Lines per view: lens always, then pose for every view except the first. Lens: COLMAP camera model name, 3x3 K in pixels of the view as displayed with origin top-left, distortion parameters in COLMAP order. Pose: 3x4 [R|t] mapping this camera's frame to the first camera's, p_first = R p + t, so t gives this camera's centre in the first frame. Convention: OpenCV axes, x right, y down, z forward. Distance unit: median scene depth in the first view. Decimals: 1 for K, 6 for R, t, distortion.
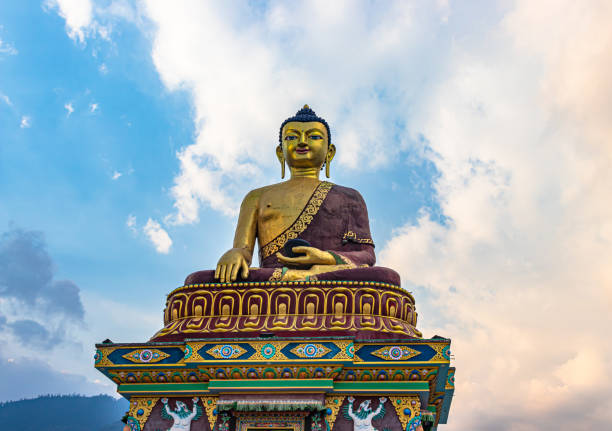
lens RADIAL K [[733.7, 0, 318.8], [0, 733.7, 216.3], [0, 0, 1]] dist [-0.058371, 0.411242]
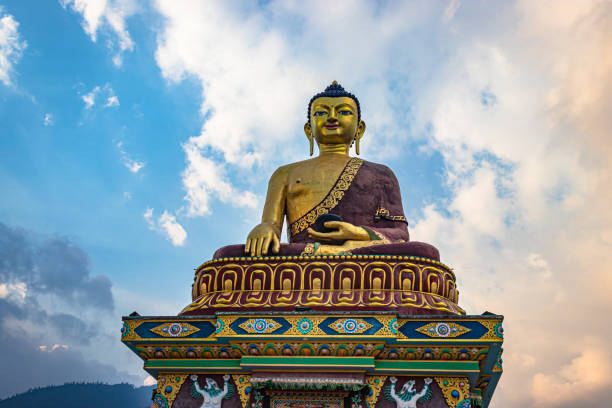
lens RADIAL K [[701.1, 0, 291.5], [0, 701.1, 202.6], [0, 0, 1]] dist [0.024319, -0.018025]
pose [[0.998997, 0.007331, -0.044162, -0.044596], [-0.008347, 0.999704, -0.022862, 0.043847], [0.043981, 0.023208, 0.998763, 0.091501]]
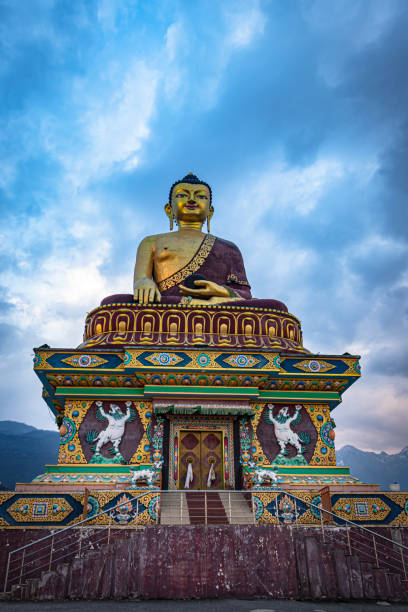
lens RADIAL K [[501.5, 0, 188.4], [0, 501.5, 308.1], [0, 0, 1]] dist [0.001401, -0.000214]
pose [[0.980932, 0.062740, 0.183944, -0.218475], [-0.063336, 0.997989, -0.002640, 0.102449], [-0.183740, -0.009060, 0.982933, 0.247948]]
